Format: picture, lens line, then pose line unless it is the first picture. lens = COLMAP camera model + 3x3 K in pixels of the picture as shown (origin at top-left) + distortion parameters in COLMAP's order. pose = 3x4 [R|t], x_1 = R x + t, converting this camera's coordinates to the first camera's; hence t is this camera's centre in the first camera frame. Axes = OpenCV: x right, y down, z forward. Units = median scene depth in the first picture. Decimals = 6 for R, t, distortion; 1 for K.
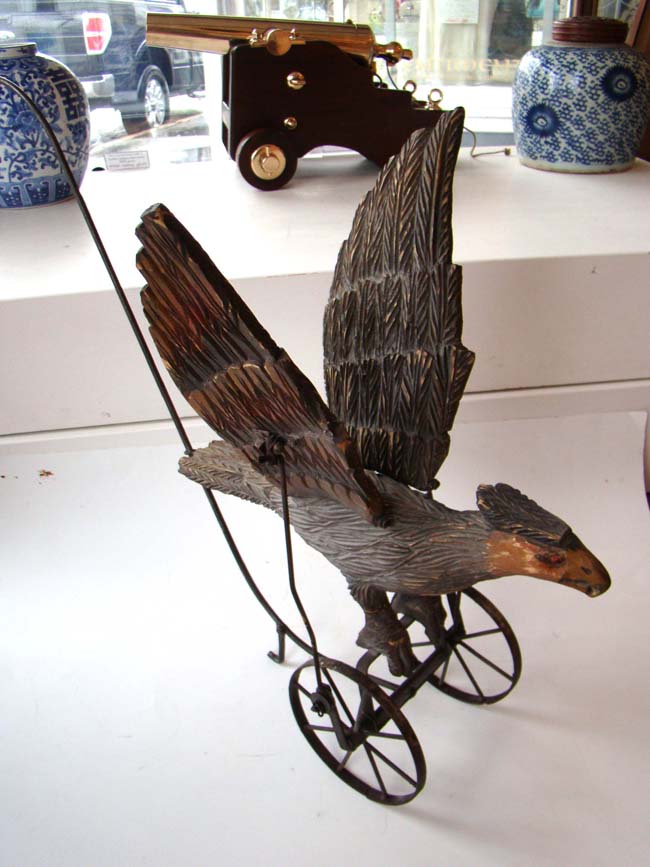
lens RADIAL K [[812.6, 0, 326.2], [0, 812.6, 436.1], [0, 0, 1]] dist [-0.106151, 0.000000]
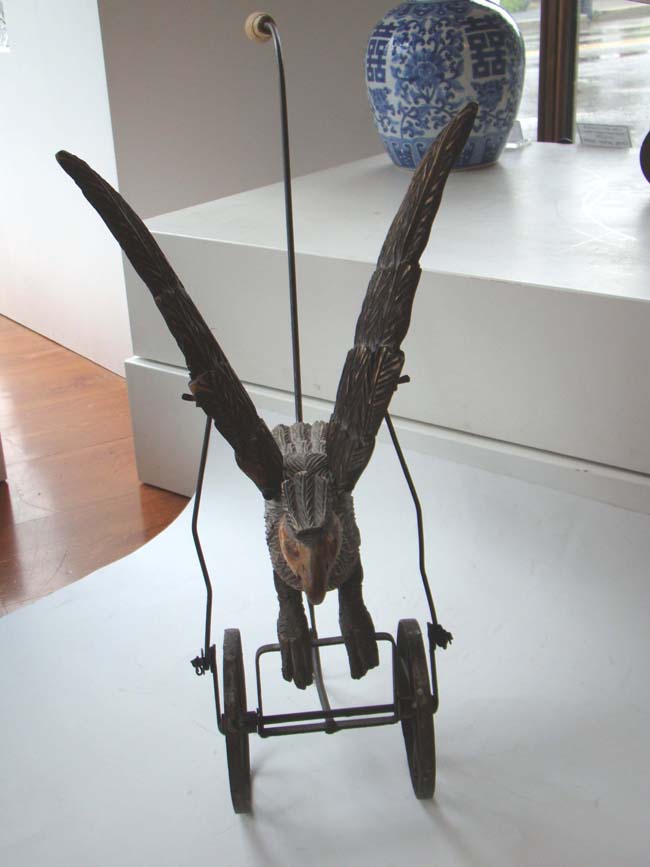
lens RADIAL K [[1137.9, 0, 322.5], [0, 1137.9, 432.5], [0, 0, 1]] dist [0.027224, 0.000000]
pose [[0.706189, 0.280577, -0.650057, 0.497122], [-0.327701, 0.943394, 0.051189, -0.039104], [0.627622, 0.176875, 0.758159, 0.004057]]
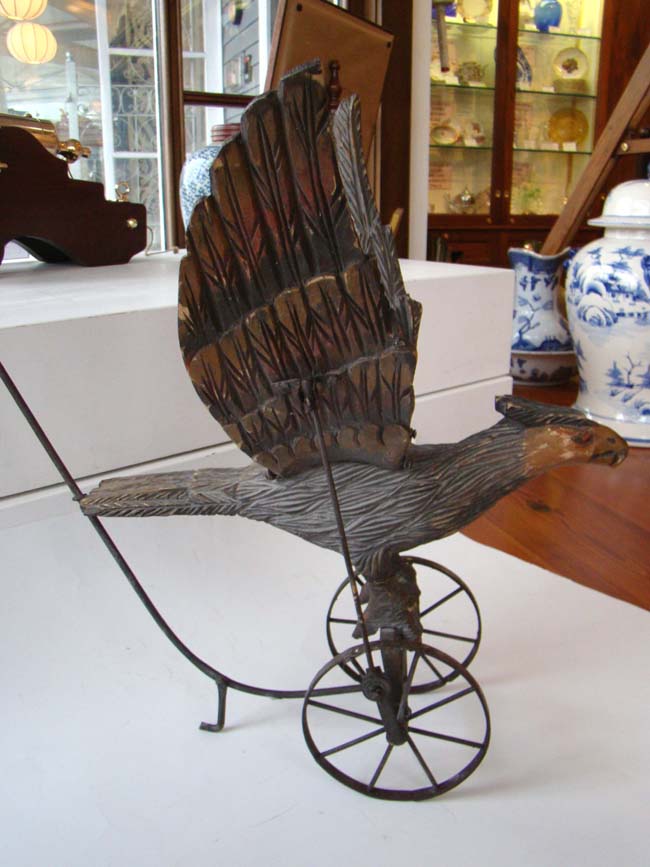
lens RADIAL K [[812.6, 0, 327.0], [0, 812.6, 429.6], [0, 0, 1]] dist [-0.106151, 0.000000]
pose [[0.819064, -0.126195, 0.559651, -0.288029], [0.256177, 0.953302, -0.159964, 0.104924], [-0.513330, 0.274390, 0.813143, 0.127902]]
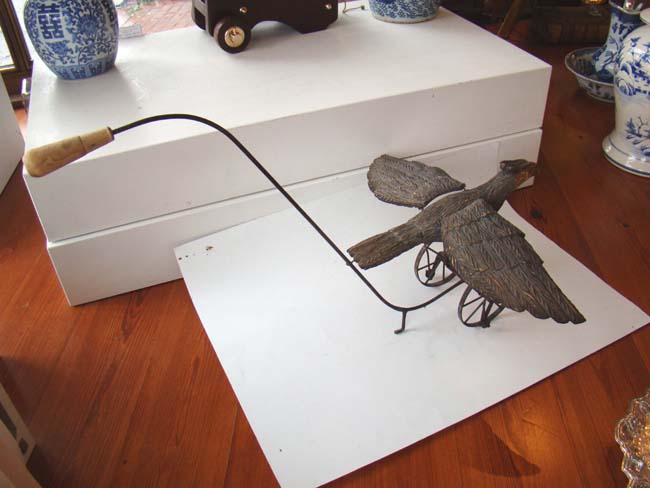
lens RADIAL K [[609.2, 0, 324.7], [0, 609.2, 241.5], [0, 0, 1]] dist [-0.106151, 0.000000]
pose [[0.970990, -0.148185, 0.187667, -0.198151], [0.122436, 0.982249, 0.142112, -0.079198], [-0.205395, -0.115012, 0.971898, -0.325069]]
